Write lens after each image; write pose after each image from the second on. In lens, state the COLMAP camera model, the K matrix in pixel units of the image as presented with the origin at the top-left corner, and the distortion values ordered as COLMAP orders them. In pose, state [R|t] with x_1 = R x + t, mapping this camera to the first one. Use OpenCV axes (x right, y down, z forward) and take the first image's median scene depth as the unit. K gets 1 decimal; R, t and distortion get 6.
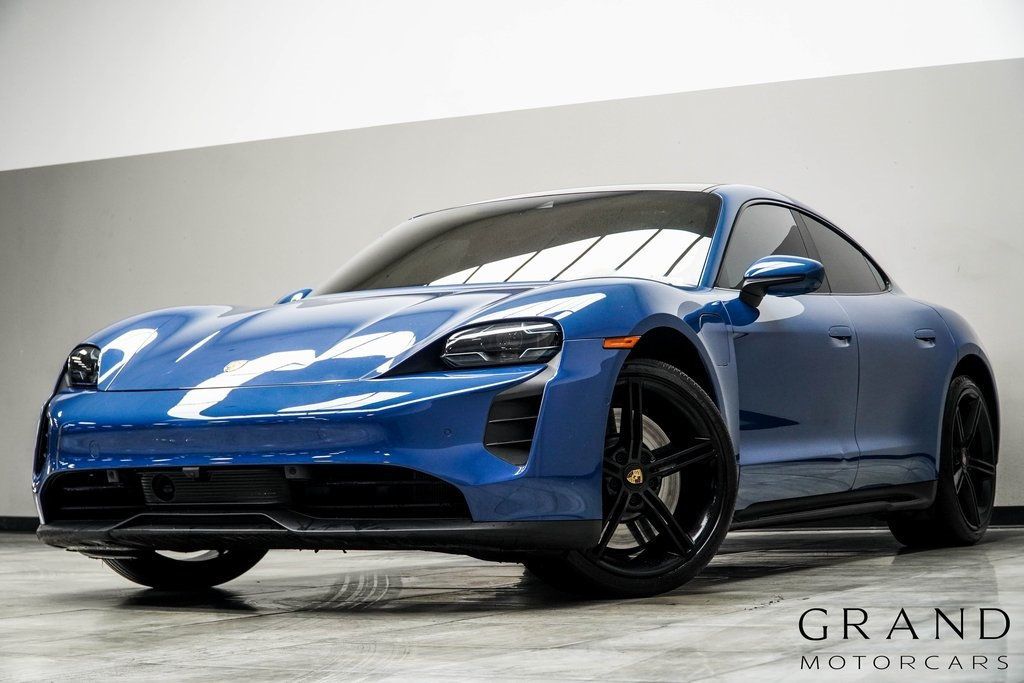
lens RADIAL K [[2264.1, 0, 513.7], [0, 2264.1, 339.0], [0, 0, 1]] dist [0.048812, 0.000000]
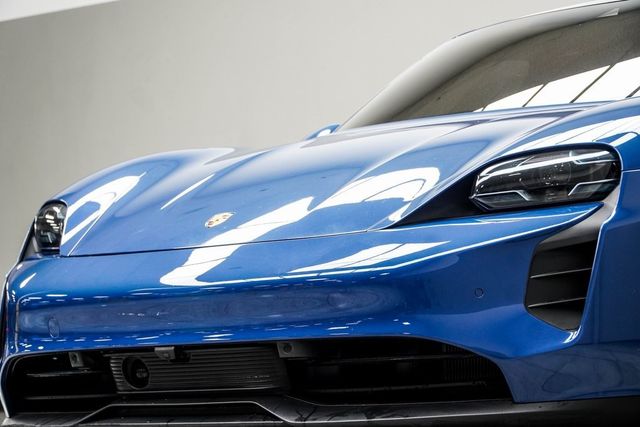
lens RADIAL K [[2498.0, 0, 319.7], [0, 2498.0, 216.7], [0, 0, 1]] dist [-0.818973, 0.000000]
pose [[0.989363, -0.040494, -0.139718, 0.036451], [0.042454, 0.999037, 0.011081, 0.002427], [0.139135, -0.016895, 0.990129, 0.122150]]
